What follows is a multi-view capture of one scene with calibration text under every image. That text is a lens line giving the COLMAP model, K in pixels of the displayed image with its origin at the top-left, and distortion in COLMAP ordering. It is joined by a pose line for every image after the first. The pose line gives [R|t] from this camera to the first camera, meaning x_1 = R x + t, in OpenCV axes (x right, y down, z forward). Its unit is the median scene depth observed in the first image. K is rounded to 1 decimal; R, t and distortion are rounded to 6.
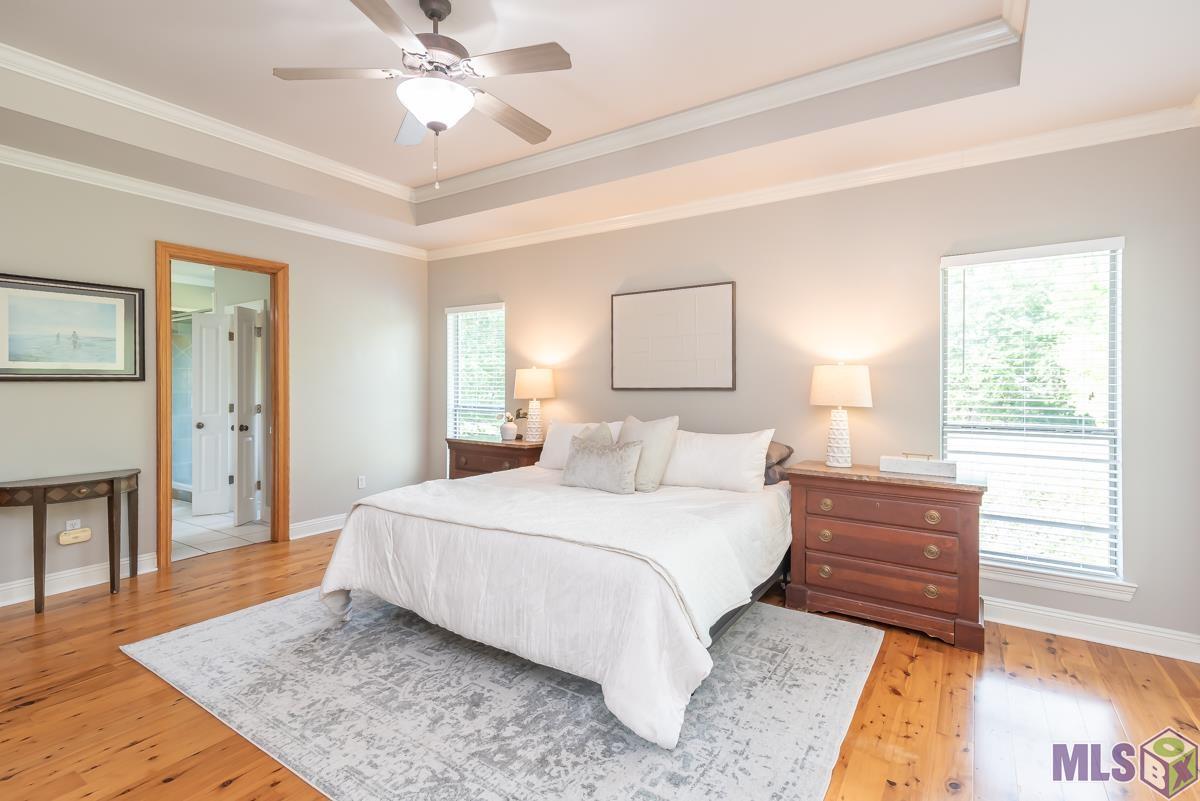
lens RADIAL K [[548.4, 0, 601.9], [0, 548.4, 384.8], [0, 0, 1]] dist [0.014686, -0.000105]
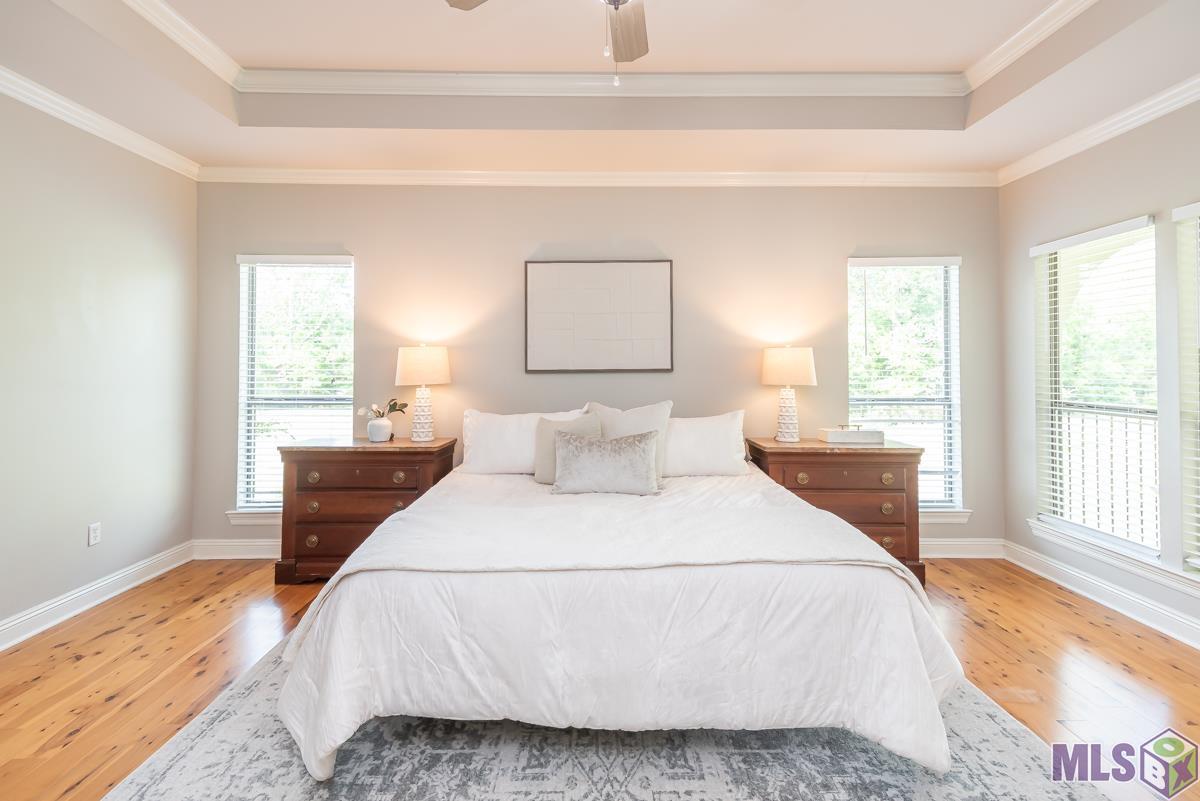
lens RADIAL K [[547.8, 0, 598.3], [0, 547.8, 356.9], [0, 0, 1]] dist [0.012660, -0.000594]
pose [[0.833973, 0.002812, 0.551798, -0.466083], [0.004033, 0.999929, -0.011190, -0.006473], [-0.551791, 0.011558, 0.833902, 0.301081]]
